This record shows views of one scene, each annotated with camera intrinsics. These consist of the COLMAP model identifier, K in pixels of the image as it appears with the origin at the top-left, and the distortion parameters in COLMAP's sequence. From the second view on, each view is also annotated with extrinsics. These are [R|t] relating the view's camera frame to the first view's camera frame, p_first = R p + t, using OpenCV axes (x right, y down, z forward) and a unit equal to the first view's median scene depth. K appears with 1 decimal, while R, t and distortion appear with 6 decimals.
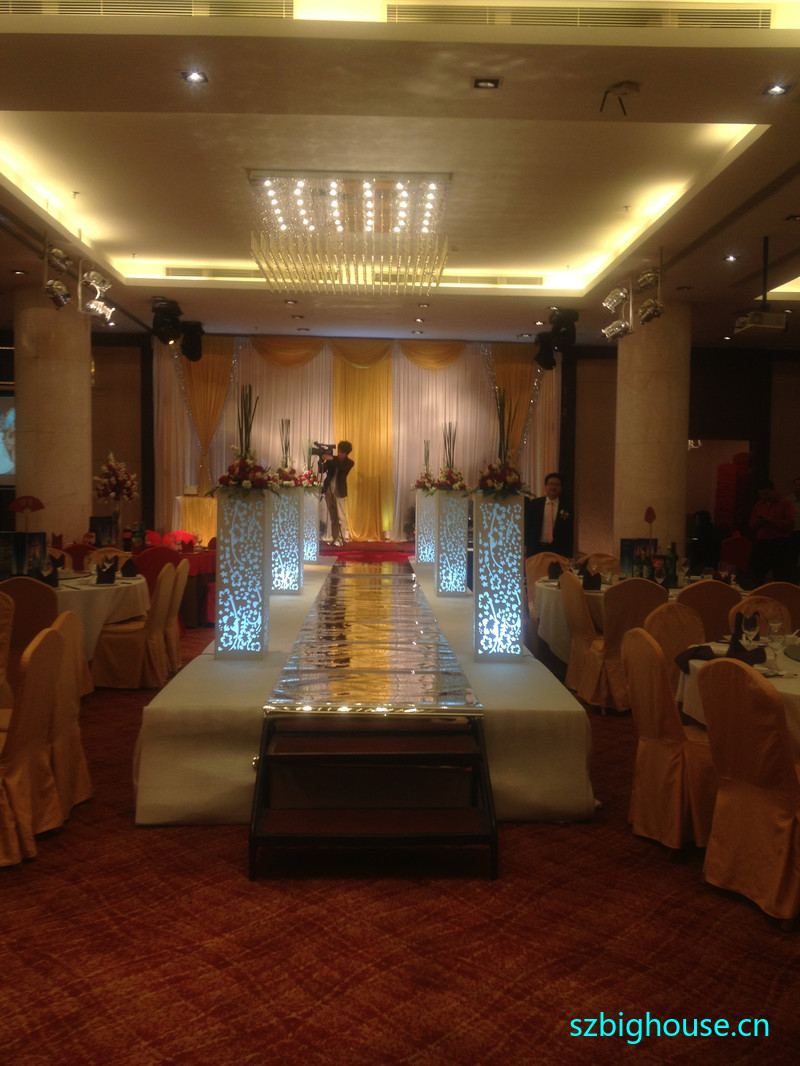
lens RADIAL K [[1091.0, 0, 399.4], [0, 1091.0, 536.1], [0, 0, 1]] dist [0.042609, 0.000000]
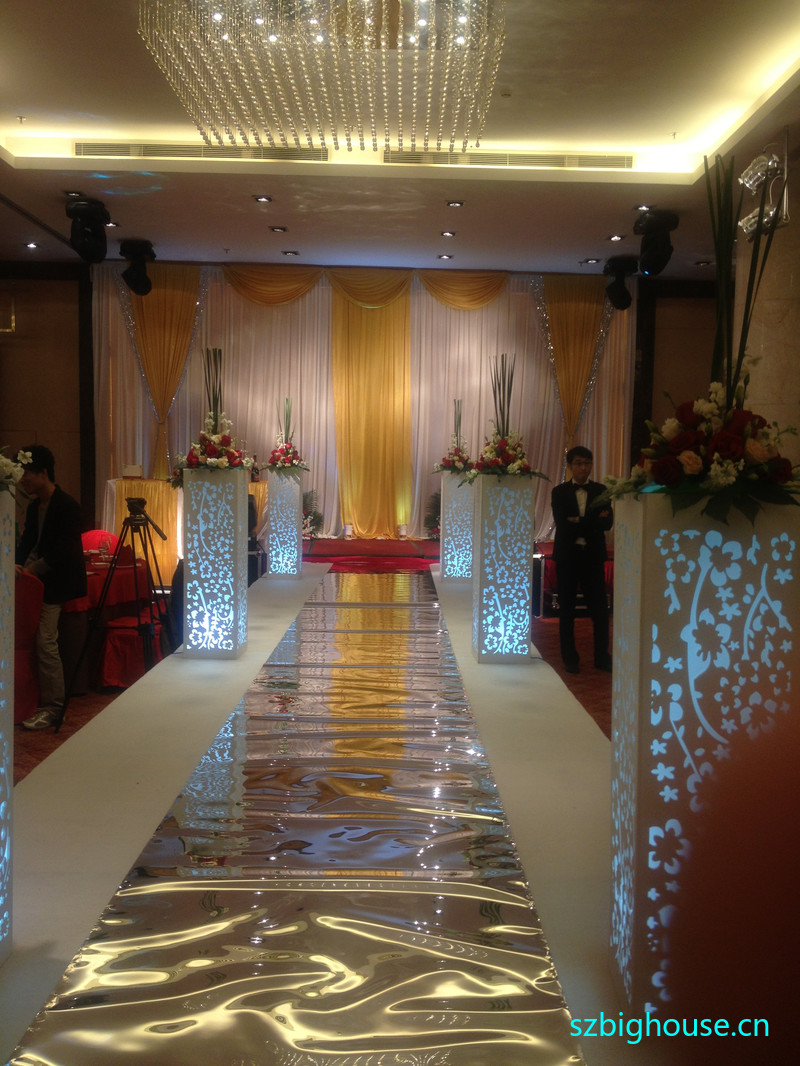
lens RADIAL K [[1091.0, 0, 401.0], [0, 1091.0, 532.9], [0, 0, 1]] dist [0.042609, 0.000000]
pose [[0.999765, 0.005575, -0.020930, 0.005769], [-0.005233, 0.999853, 0.016330, -0.020976], [0.021018, -0.016216, 0.999648, 0.431916]]
